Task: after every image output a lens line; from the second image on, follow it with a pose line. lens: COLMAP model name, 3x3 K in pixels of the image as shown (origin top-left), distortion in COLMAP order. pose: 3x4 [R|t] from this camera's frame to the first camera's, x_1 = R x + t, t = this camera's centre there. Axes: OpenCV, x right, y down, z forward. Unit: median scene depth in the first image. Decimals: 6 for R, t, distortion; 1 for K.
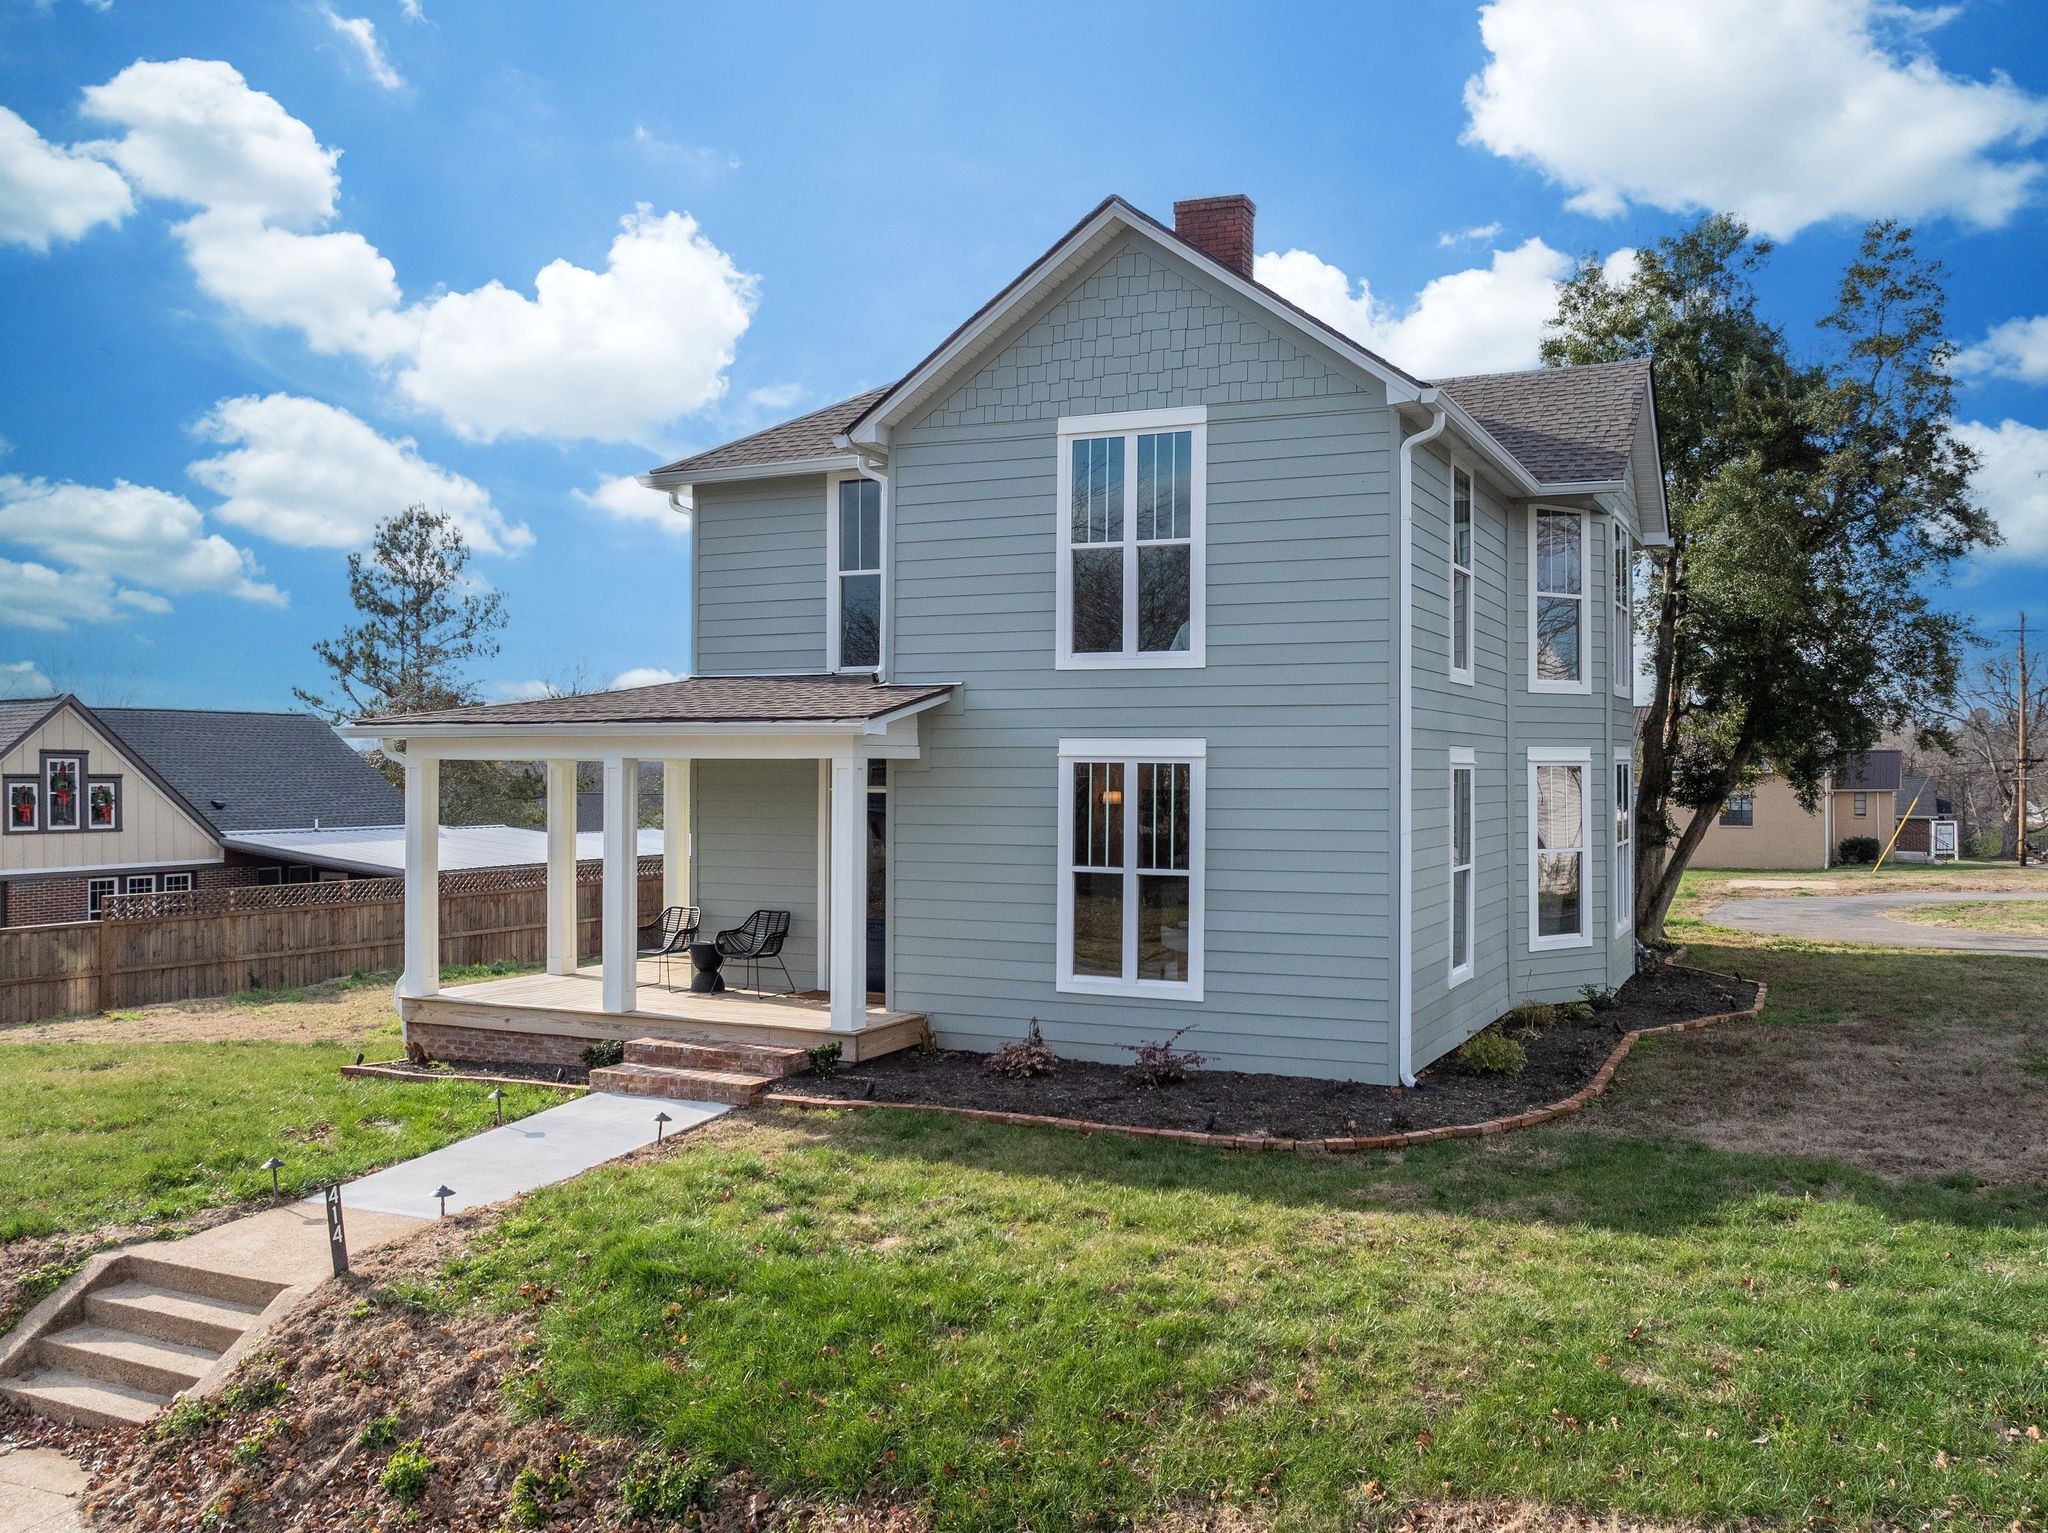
lens RADIAL K [[1616.3, 0, 1188.8], [0, 1616.3, 766.4], [0, 0, 1]] dist [-0.041467, 0.006966]
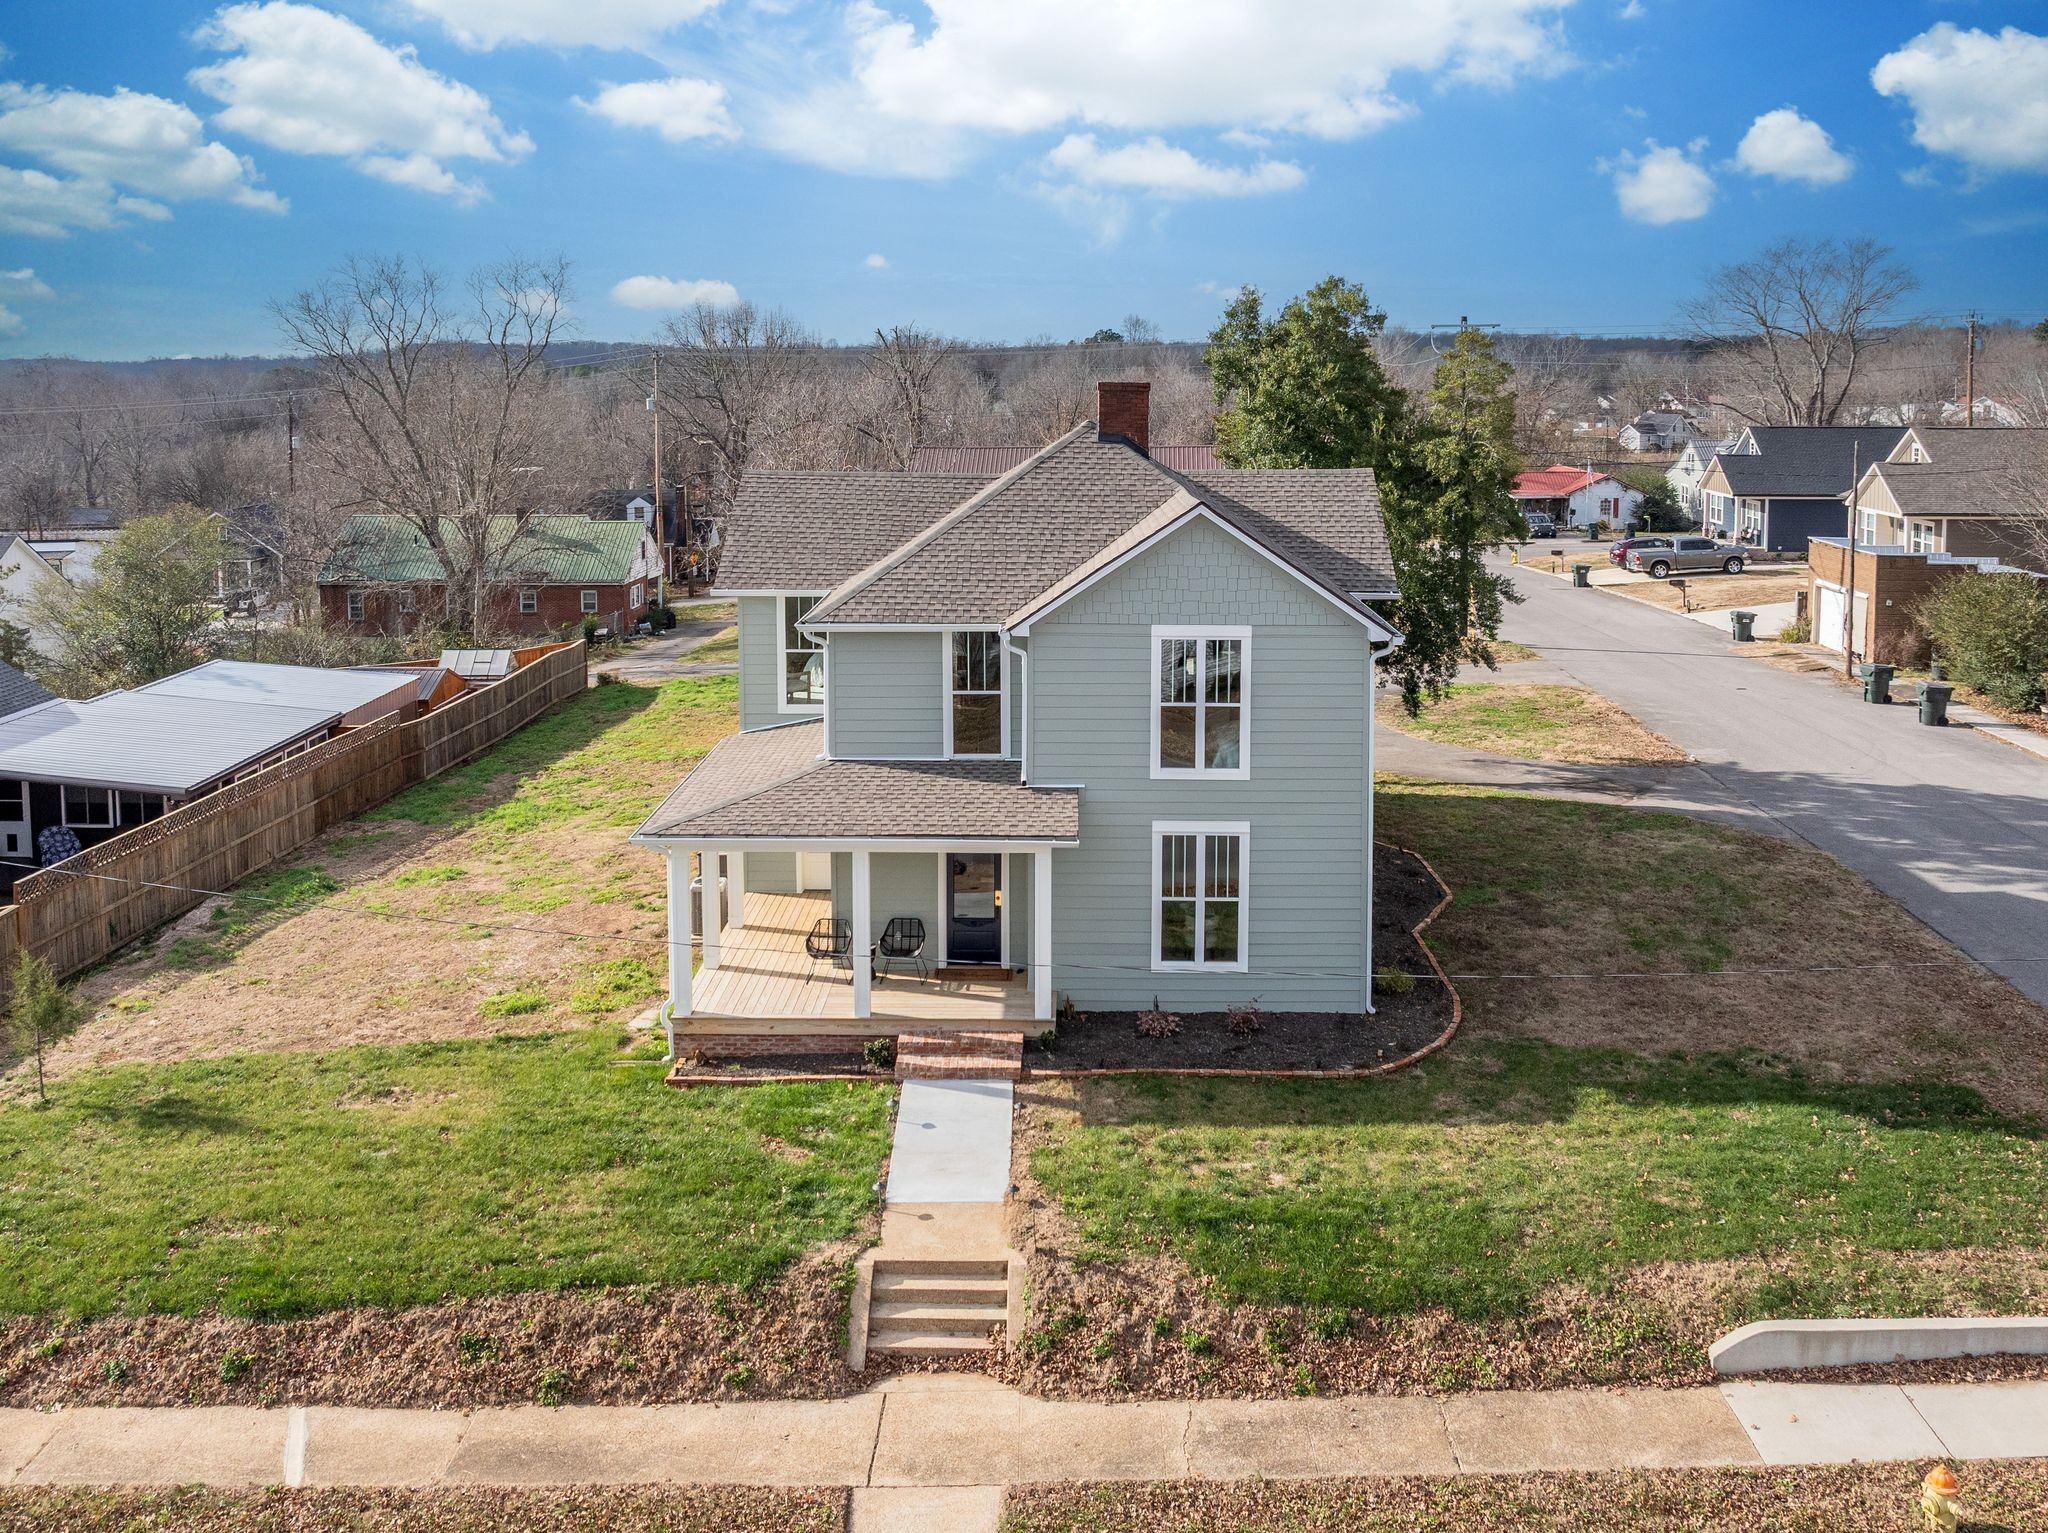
lens RADIAL K [[1710.5, 0, 1053.0], [0, 1710.5, 511.6], [0, 0, 1]] dist [-0.020362, -0.000470]
pose [[0.931186, -0.032736, 0.363073, -0.806041], [0.002307, 0.996469, 0.083930, -0.482872], [-0.364538, -0.077317, 0.927973, -0.549648]]
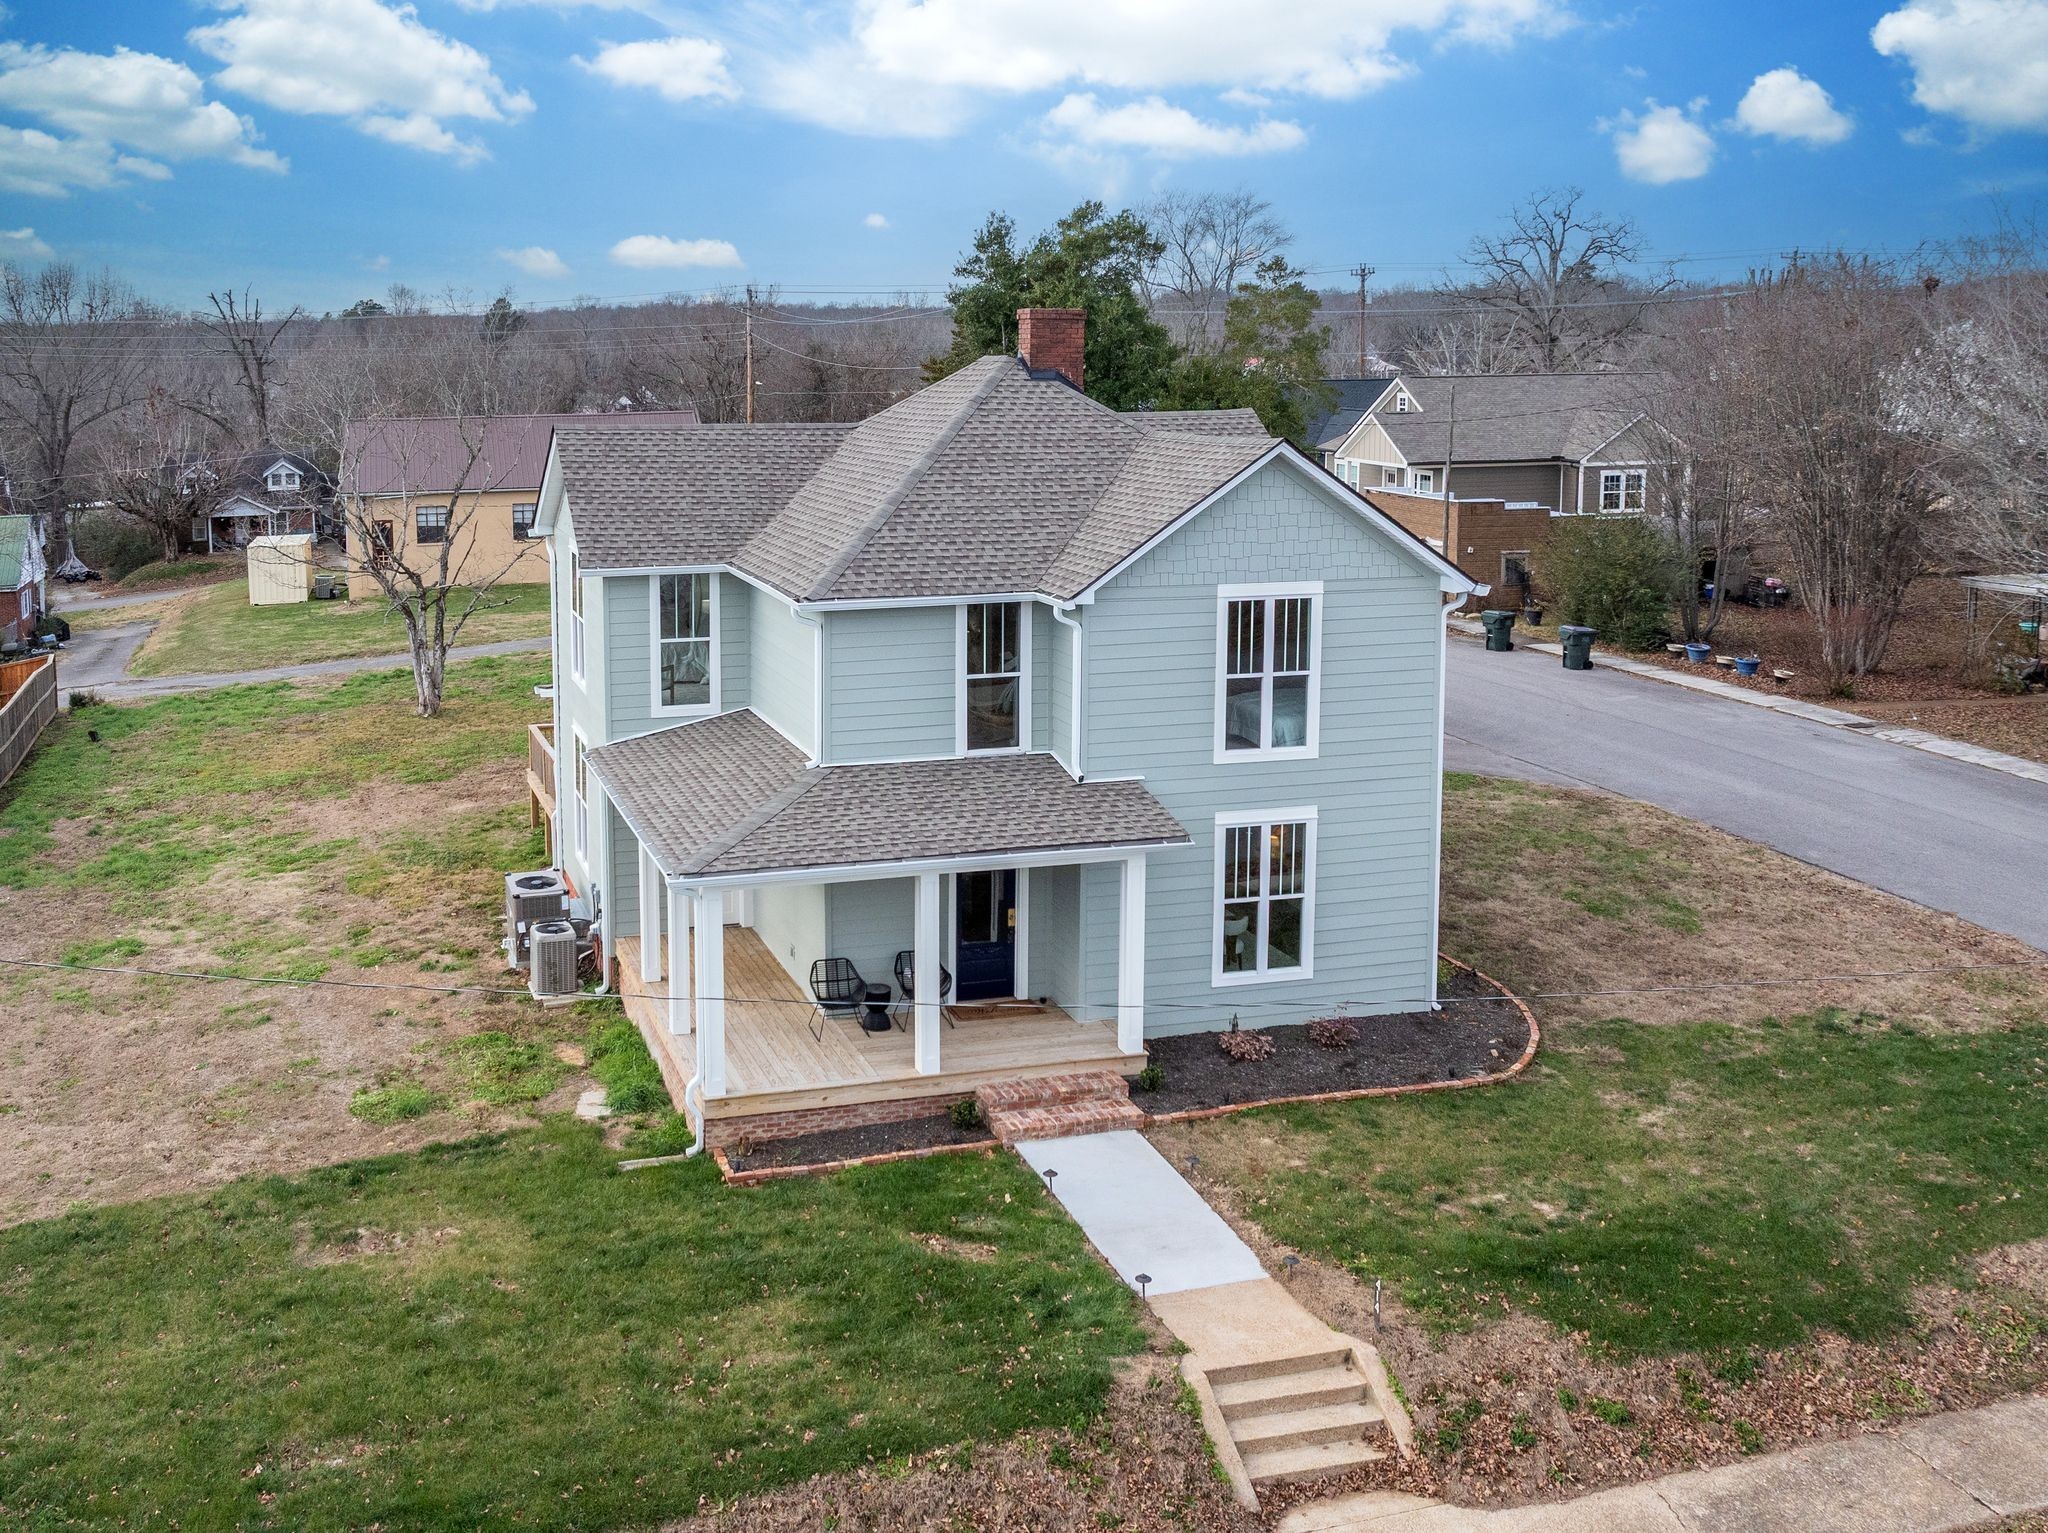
lens RADIAL K [[1823.0, 0, 719.5], [0, 1823.0, 532.6], [0, 0, 1]] dist [-0.016071, -0.007522]
pose [[0.822345, -0.071593, 0.564468, -1.336971], [0.013178, 0.994183, 0.106896, -0.442551], [-0.568837, -0.080467, 0.818504, -0.028644]]
